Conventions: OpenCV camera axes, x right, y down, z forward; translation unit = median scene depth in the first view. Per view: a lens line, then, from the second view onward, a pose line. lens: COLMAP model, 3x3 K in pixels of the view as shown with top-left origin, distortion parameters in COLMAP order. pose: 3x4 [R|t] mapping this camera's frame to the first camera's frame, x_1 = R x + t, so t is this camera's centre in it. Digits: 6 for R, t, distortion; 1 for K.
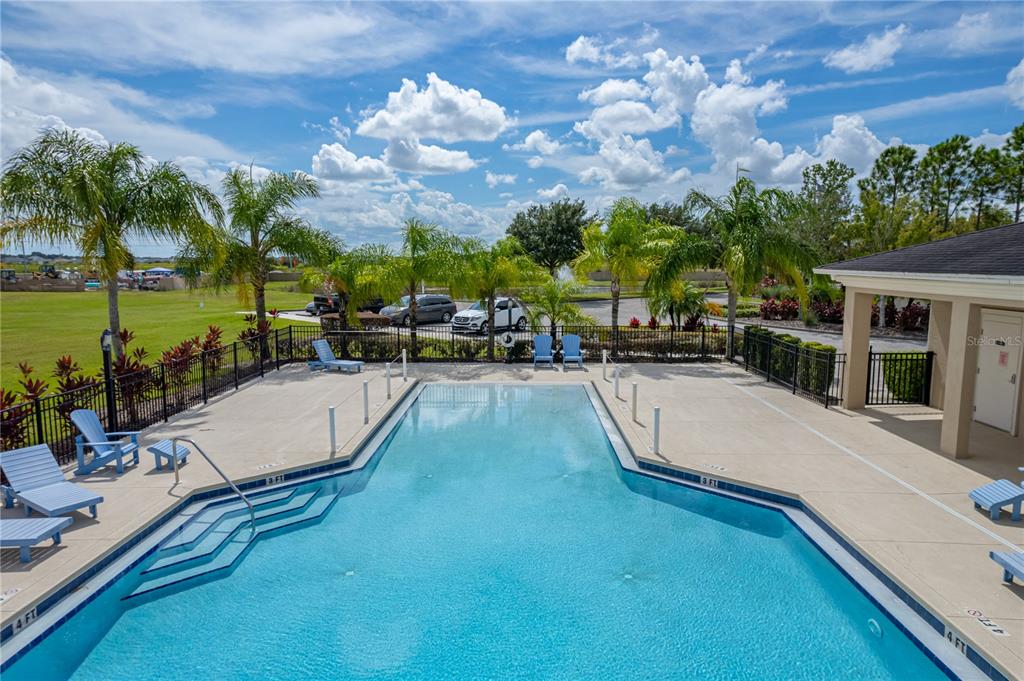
lens RADIAL K [[657.0, 0, 513.7], [0, 657.0, 347.4], [0, 0, 1]] dist [-0.068422, 0.074102]
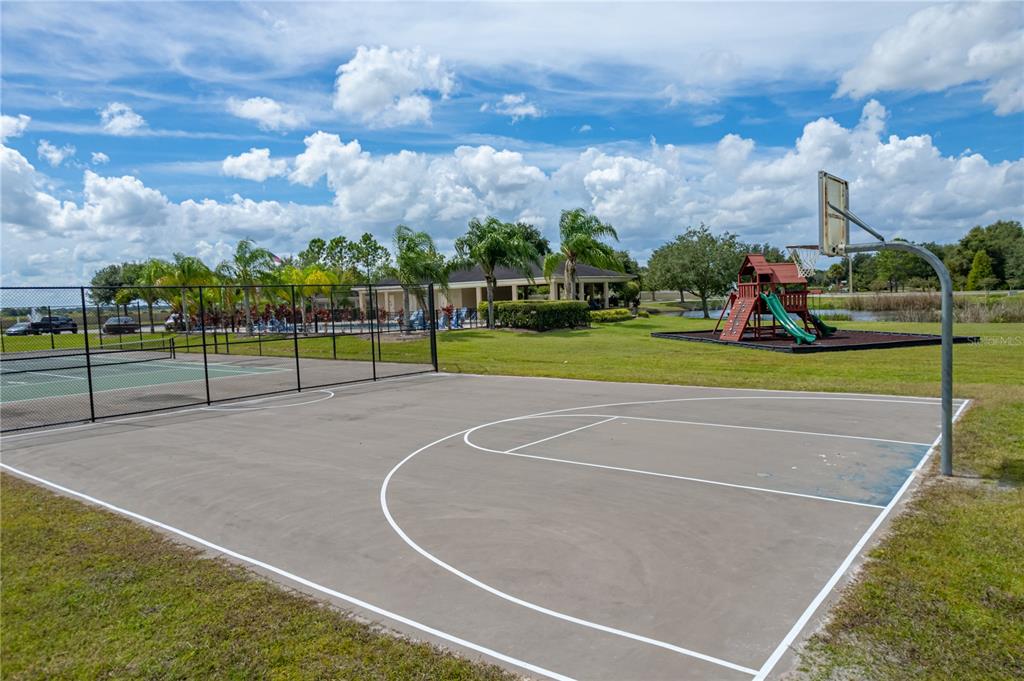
lens RADIAL K [[707.5, 0, 512.0], [0, 707.5, 340.5], [0, 0, 1]] dist [-0.071911, 0.100834]
pose [[0.629699, -0.071590, 0.773534, -0.788905], [0.141749, 0.989616, -0.023803, 0.153941], [-0.763798, 0.124636, 0.633308, -0.869633]]
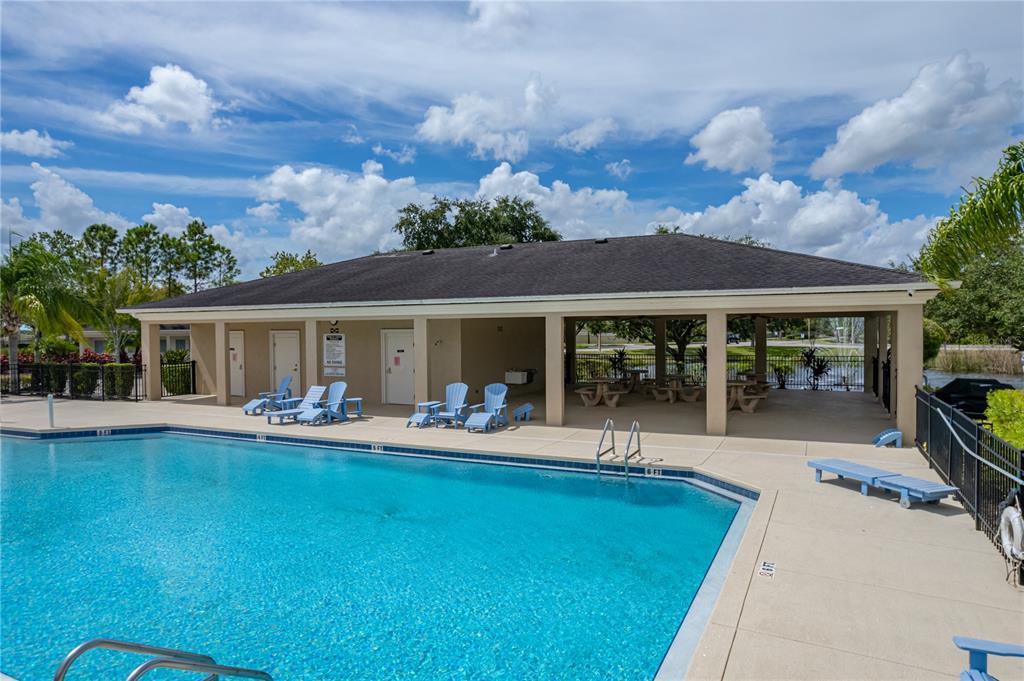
lens RADIAL K [[653.4, 0, 510.3], [0, 653.4, 345.1], [0, 0, 1]] dist [-0.070121, 0.081185]
pose [[0.422313, -0.024983, 0.906106, -0.160153], [0.127890, 0.991263, -0.032275, 0.039392], [-0.897383, 0.129512, 0.421819, -0.133169]]
